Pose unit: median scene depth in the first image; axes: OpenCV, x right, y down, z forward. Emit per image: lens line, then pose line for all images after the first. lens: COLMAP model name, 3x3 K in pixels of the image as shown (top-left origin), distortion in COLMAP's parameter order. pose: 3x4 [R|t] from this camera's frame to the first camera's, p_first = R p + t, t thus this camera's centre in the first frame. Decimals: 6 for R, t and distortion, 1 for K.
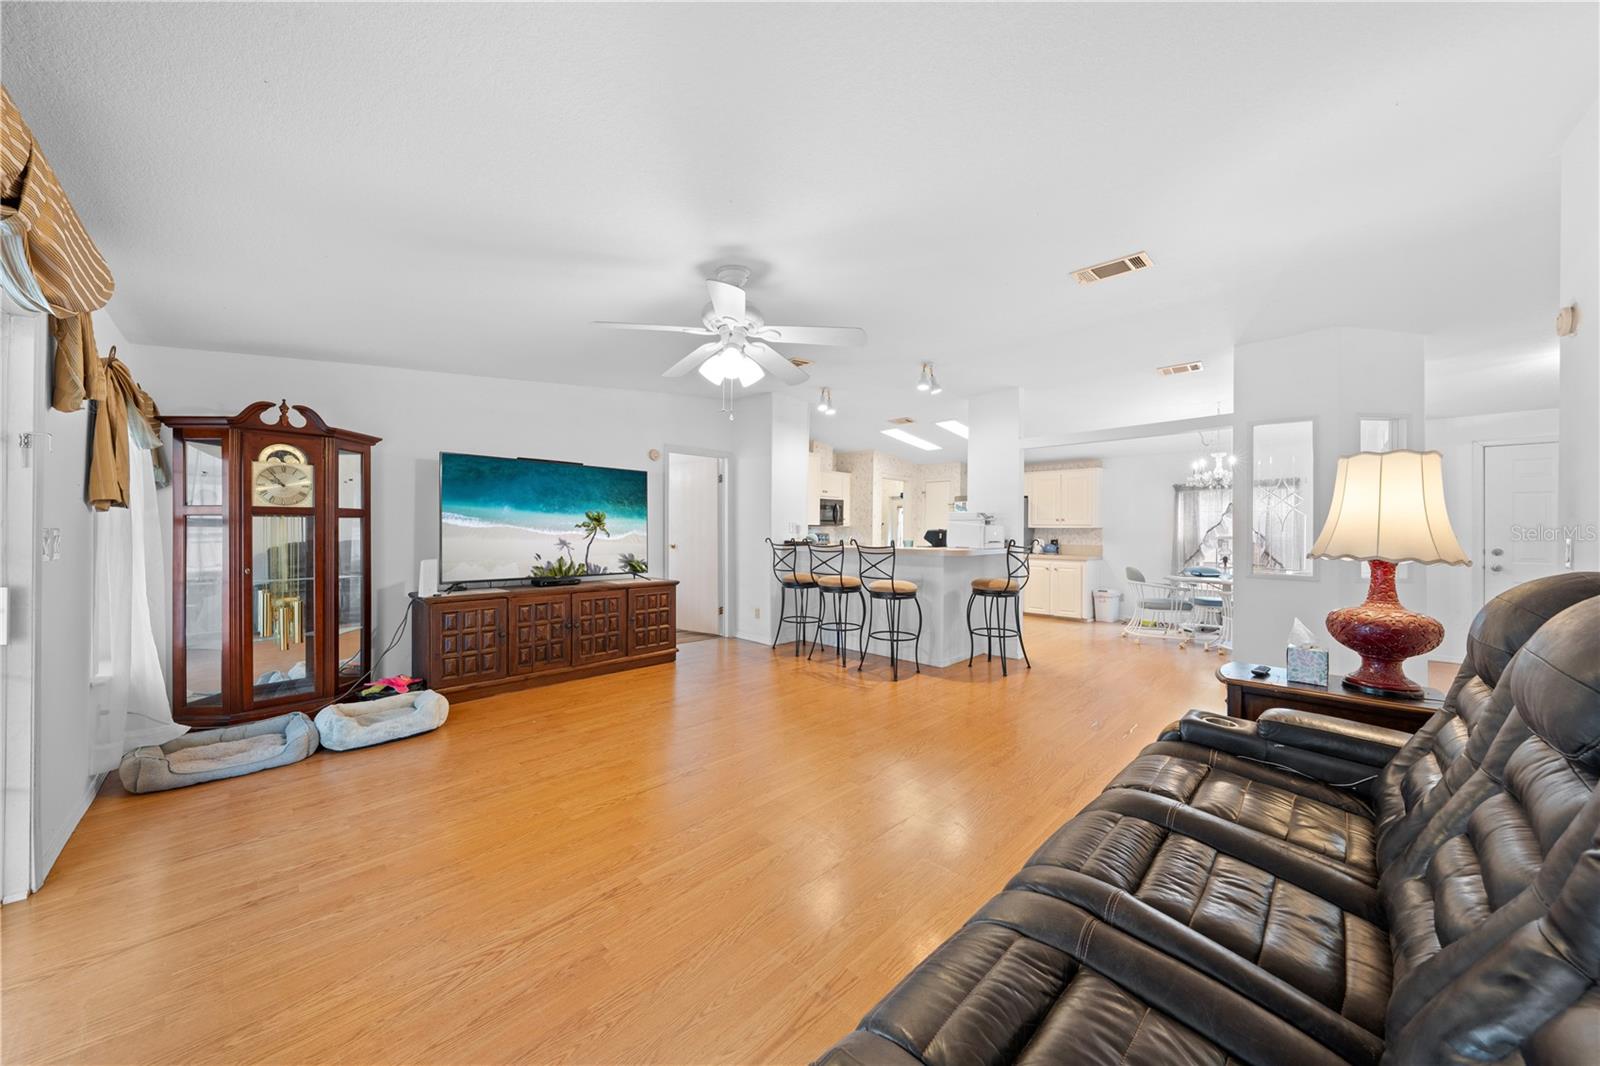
lens RADIAL K [[543.0, 0, 800.2], [0, 543.0, 537.4], [0, 0, 1]] dist [-0.002661, 0.000187]
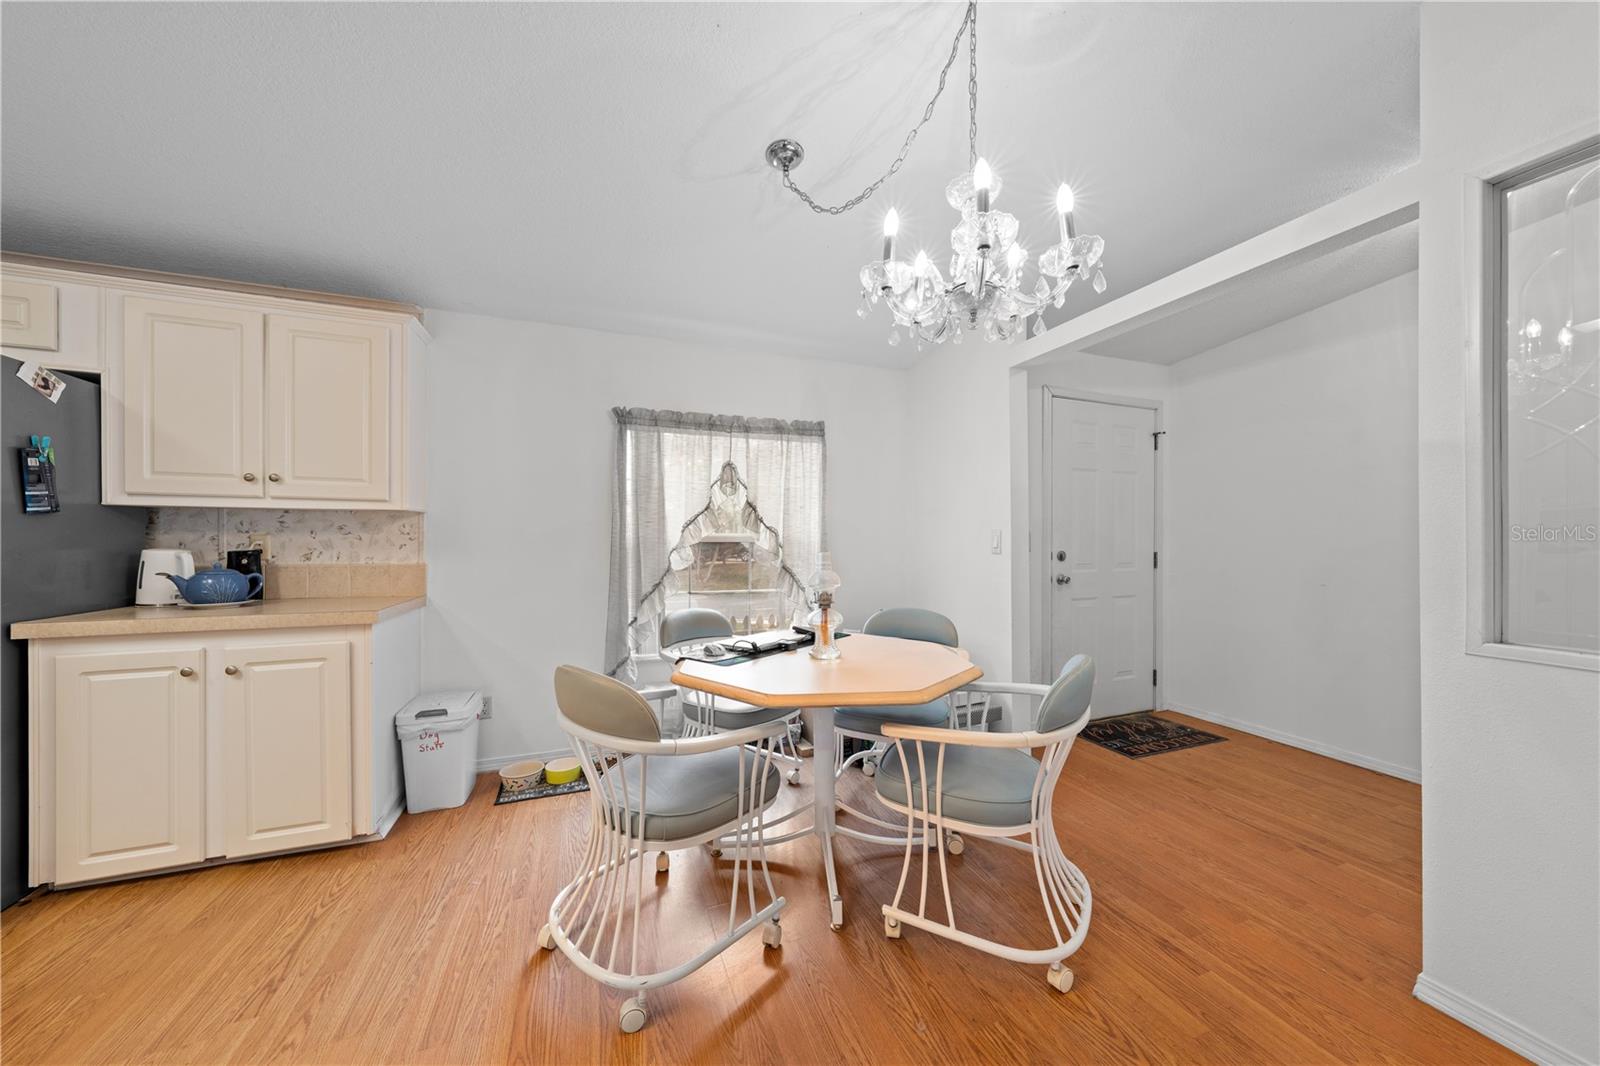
lens RADIAL K [[543.0, 0, 802.6], [0, 543.0, 538.3], [0, 0, 1]] dist [-0.002661, 0.000187]
pose [[0.406222, -0.011081, 0.913707, 0.493829], [0.011582, 0.999909, 0.006978, -0.002337], [-0.913701, 0.007748, 0.406314, 0.929088]]
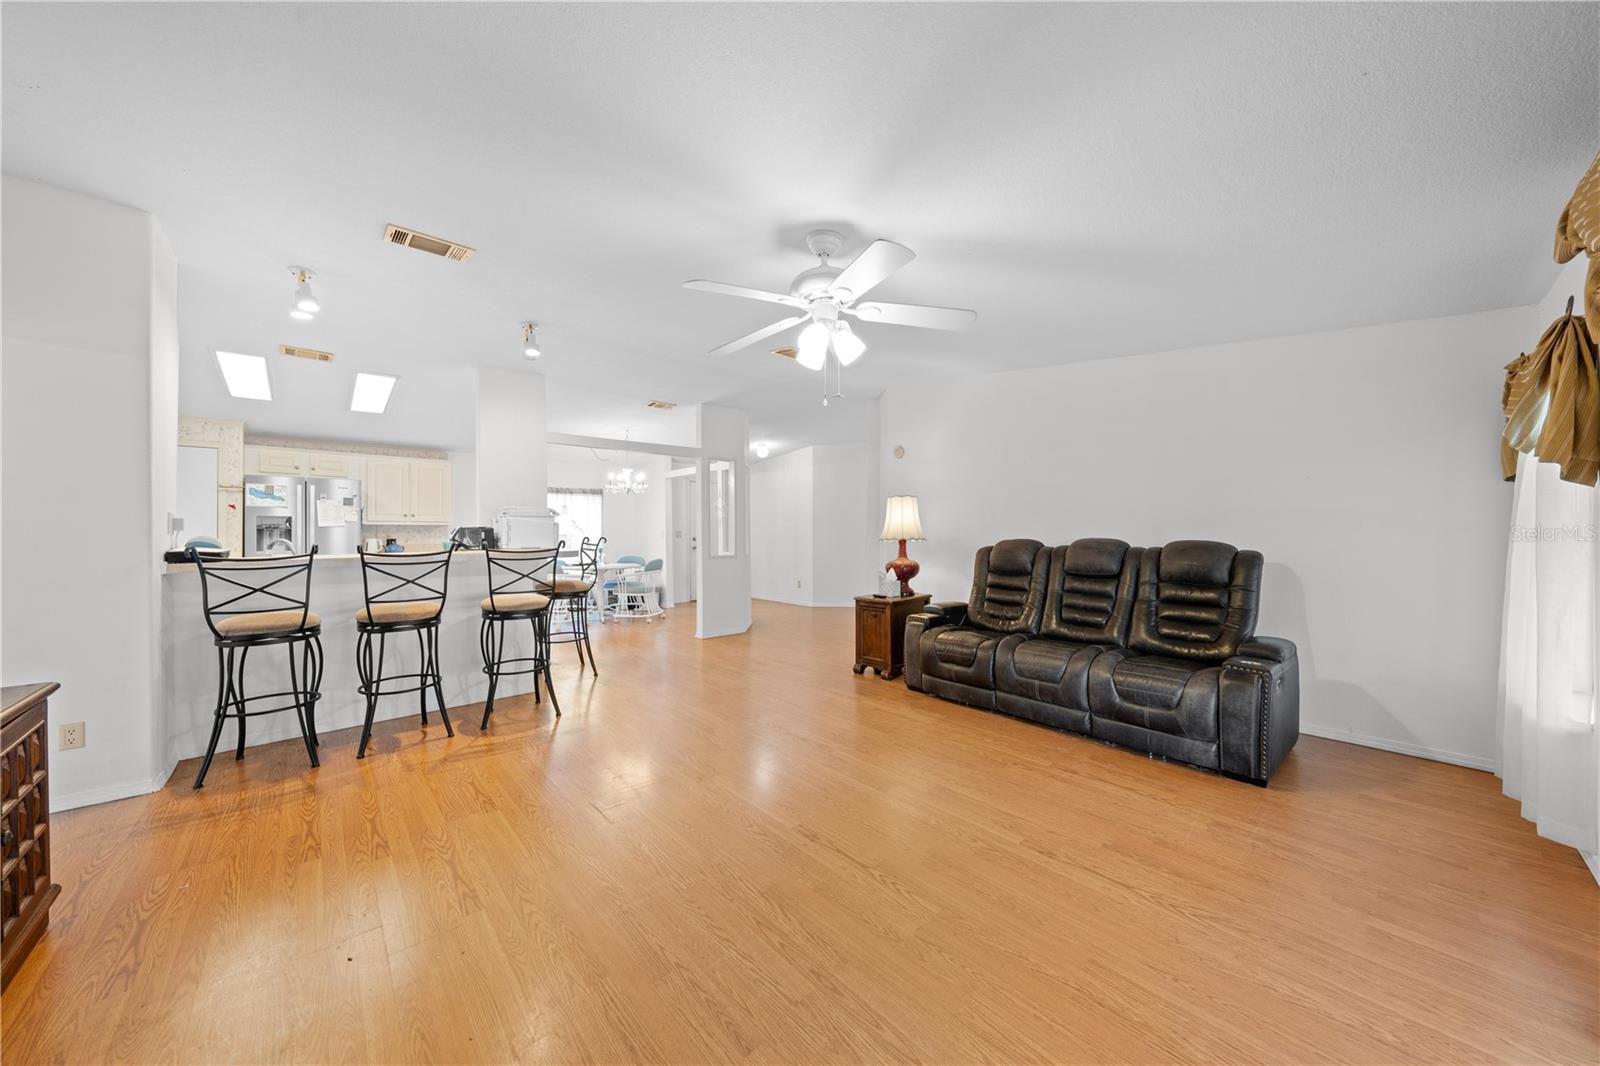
lens RADIAL K [[543.0, 0, 803.9], [0, 543.0, 530.7], [0, 0, 1]] dist [-0.002661, 0.000187]
pose [[0.045443, -0.008853, 0.998928, -0.506350], [0.014143, 0.999866, 0.008218, -0.009591], [-0.998867, 0.013754, 0.045562, 0.491154]]
